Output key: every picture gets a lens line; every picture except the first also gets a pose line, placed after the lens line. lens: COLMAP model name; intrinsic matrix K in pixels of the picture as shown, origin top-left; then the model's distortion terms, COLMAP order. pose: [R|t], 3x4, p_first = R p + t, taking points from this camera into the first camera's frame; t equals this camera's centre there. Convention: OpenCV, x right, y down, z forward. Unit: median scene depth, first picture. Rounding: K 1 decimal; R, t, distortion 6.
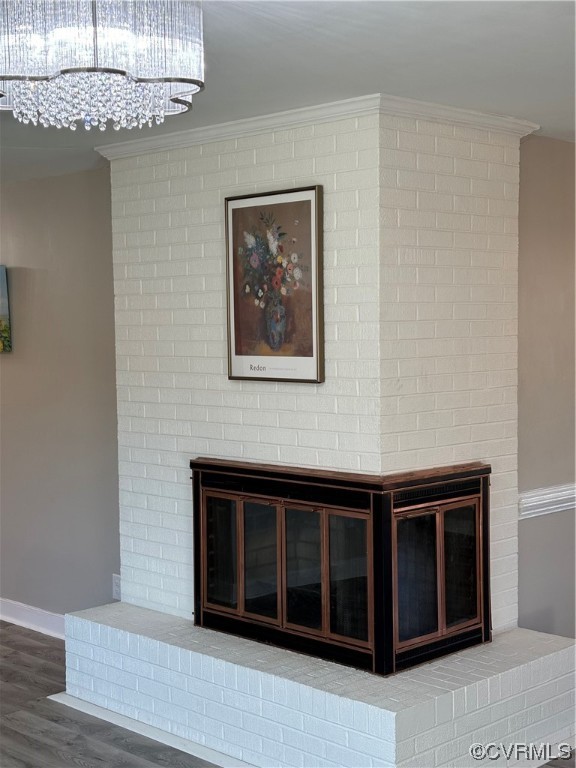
lens RADIAL K [[1173.2, 0, 288.4], [0, 1173.2, 383.9], [0, 0, 1]] dist [0.060700, -0.002520]
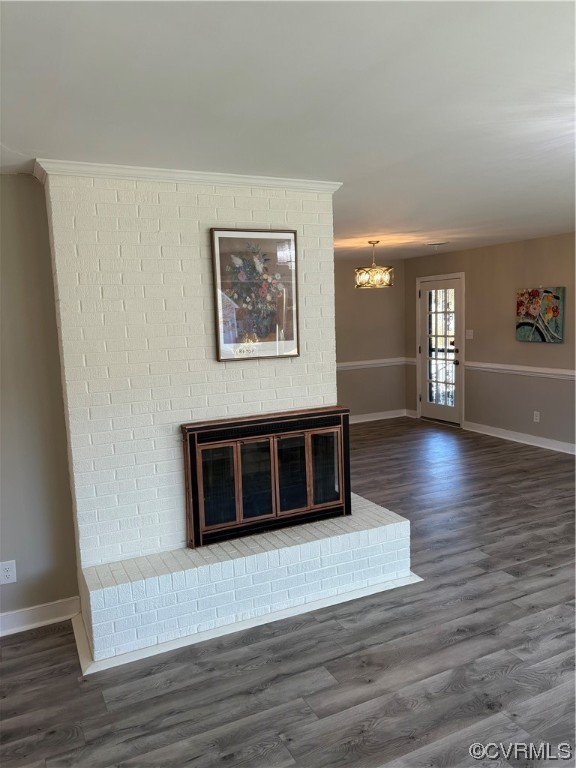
lens RADIAL K [[577.9, 0, 287.6], [0, 577.9, 387.1], [0, 0, 1]] dist [0.043565, -0.058349]
pose [[0.325398, -0.118369, 0.938139, -0.692231], [0.084294, 0.991815, 0.095904, -0.034029], [-0.941812, 0.047872, 0.332712, 0.720987]]
